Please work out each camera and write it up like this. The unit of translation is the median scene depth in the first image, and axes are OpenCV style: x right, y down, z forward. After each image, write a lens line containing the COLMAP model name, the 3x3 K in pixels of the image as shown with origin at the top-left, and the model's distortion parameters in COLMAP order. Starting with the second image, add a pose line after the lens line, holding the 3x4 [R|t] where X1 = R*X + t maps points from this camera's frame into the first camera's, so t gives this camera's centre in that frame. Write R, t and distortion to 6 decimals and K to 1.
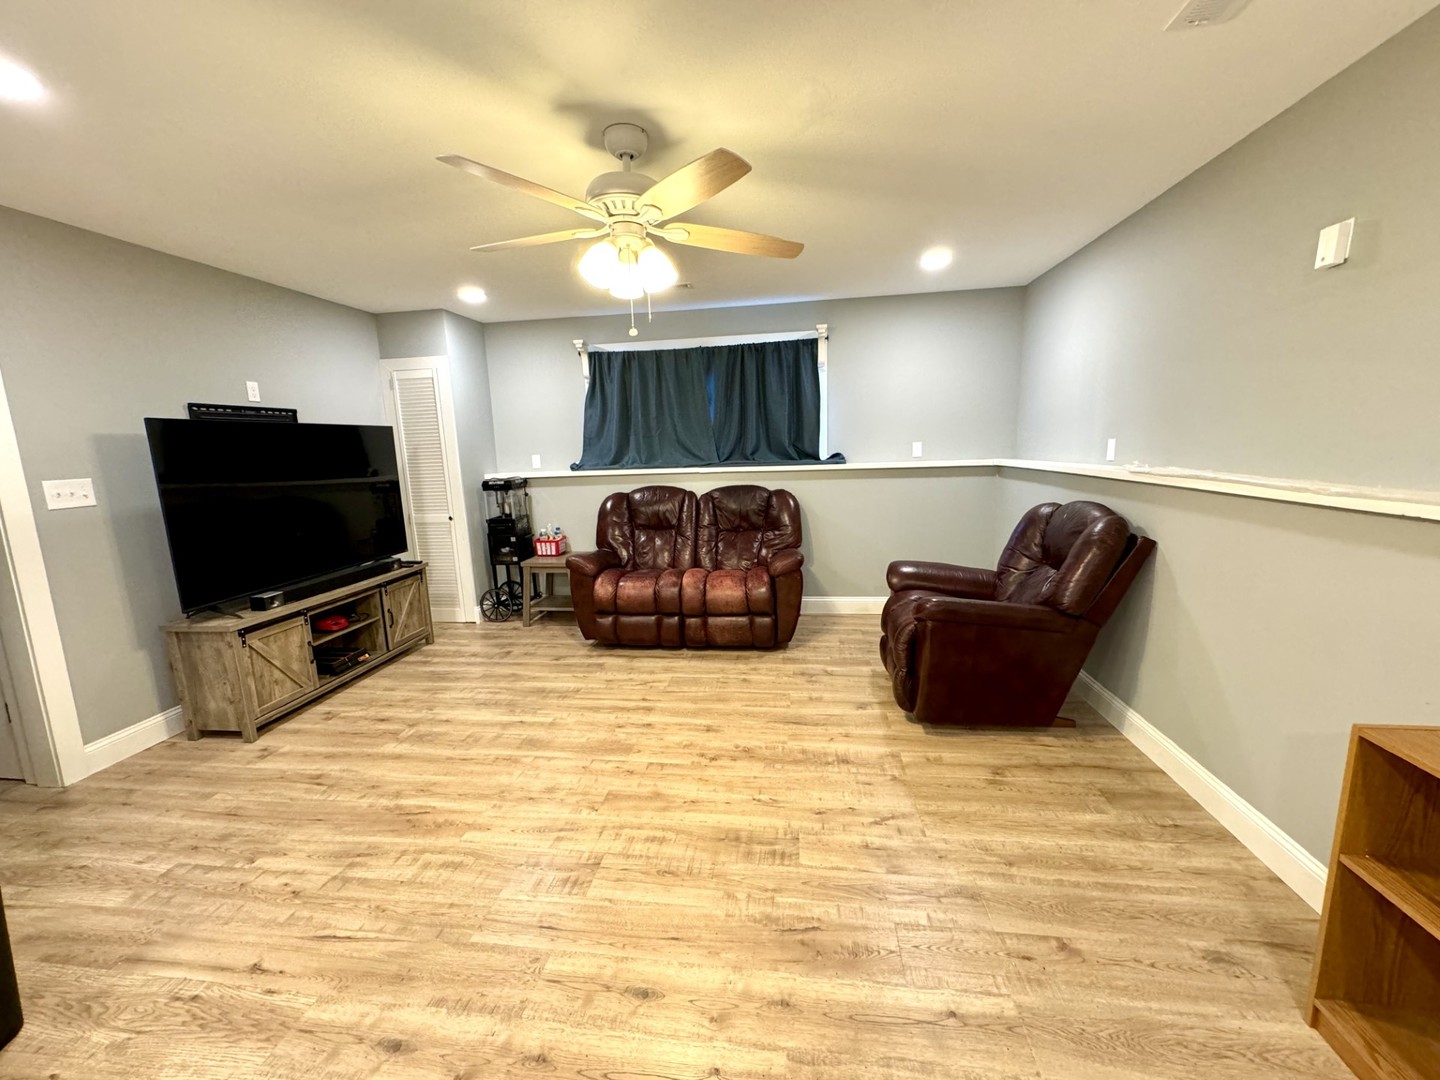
lens RADIAL K [[575.0, 0, 720.9], [0, 575.0, 539.3], [0, 0, 1]] dist [-0.001668, 0.000473]
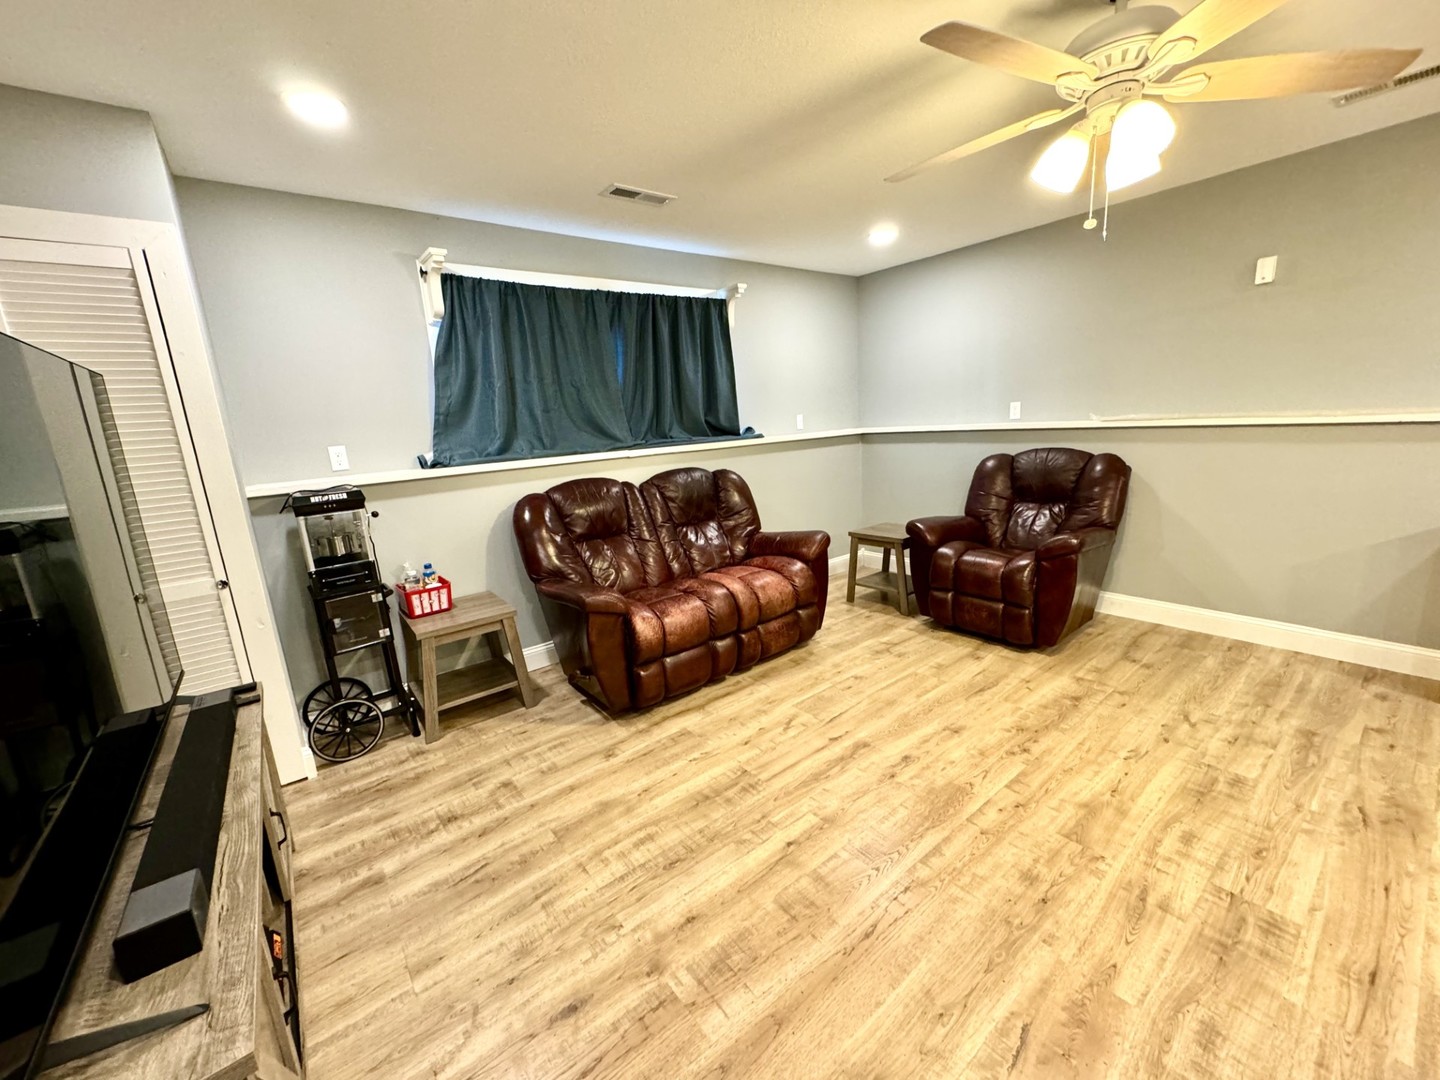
lens RADIAL K [[575.0, 0, 725.2], [0, 575.0, 535.5], [0, 0, 1]] dist [-0.001668, 0.000473]
pose [[0.693171, -0.154225, 0.704080, -0.736164], [0.156890, 0.985702, 0.061453, -0.057459], [-0.703491, 0.067865, 0.707457, 0.550678]]
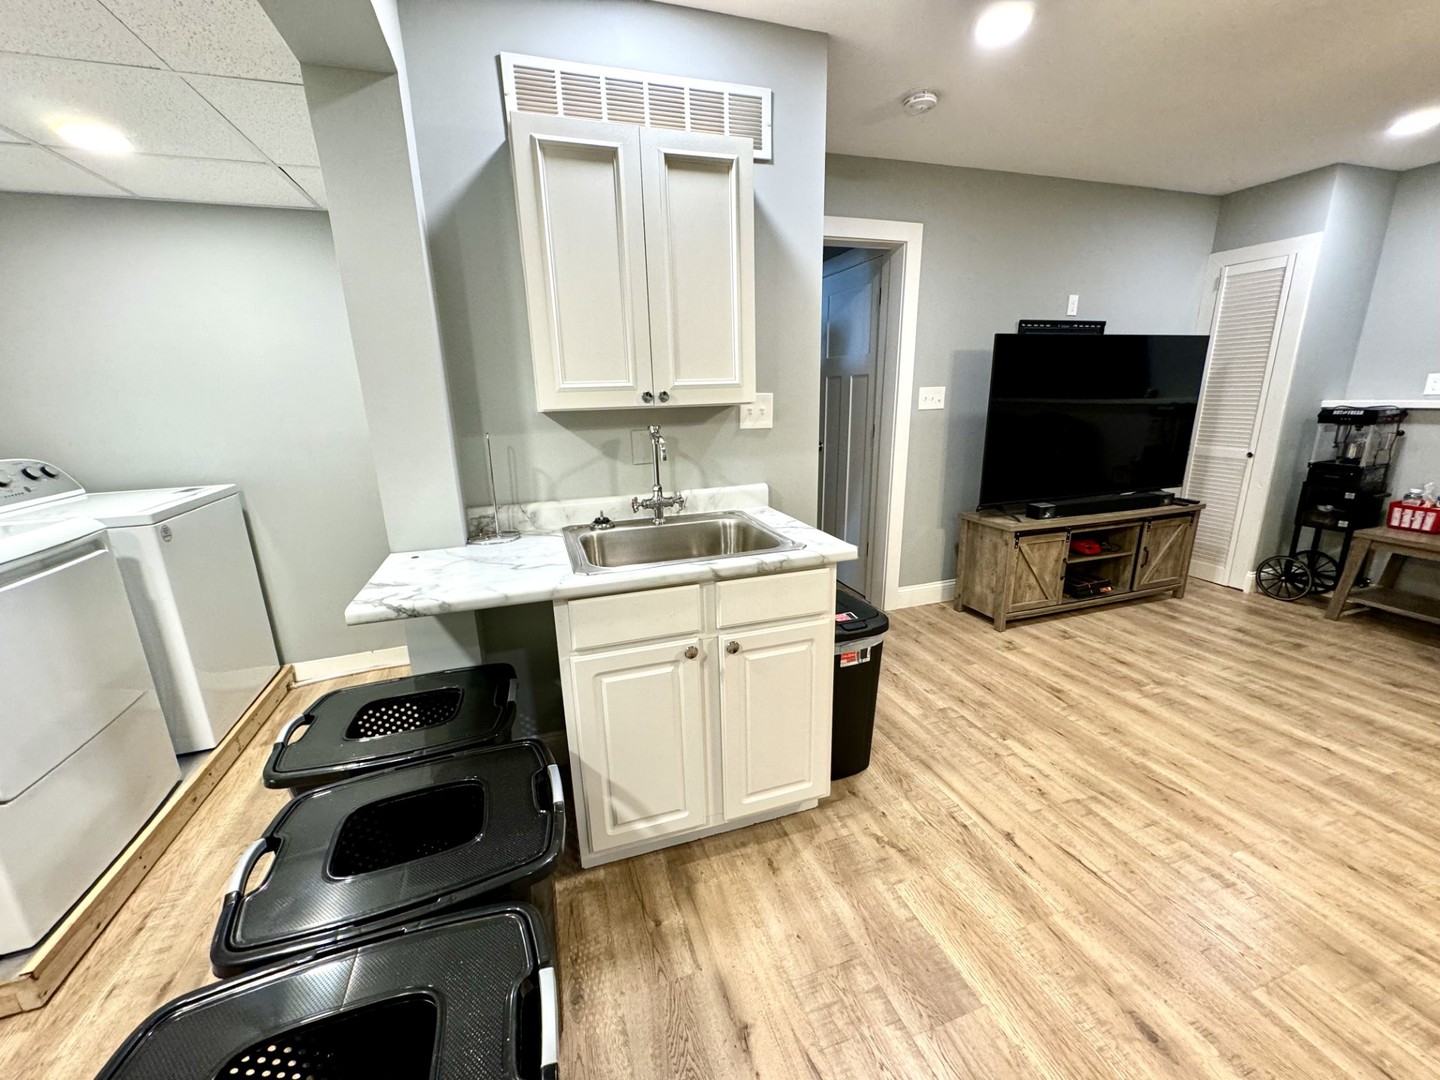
lens RADIAL K [[575.0, 0, 717.4], [0, 575.0, 542.0], [0, 0, 1]] dist [-0.001668, 0.000473]
pose [[0.443836, 0.255523, -0.858905, -0.127329], [-0.141627, 0.966439, 0.214329, 0.019894], [0.884845, 0.026517, 0.465130, -0.014157]]
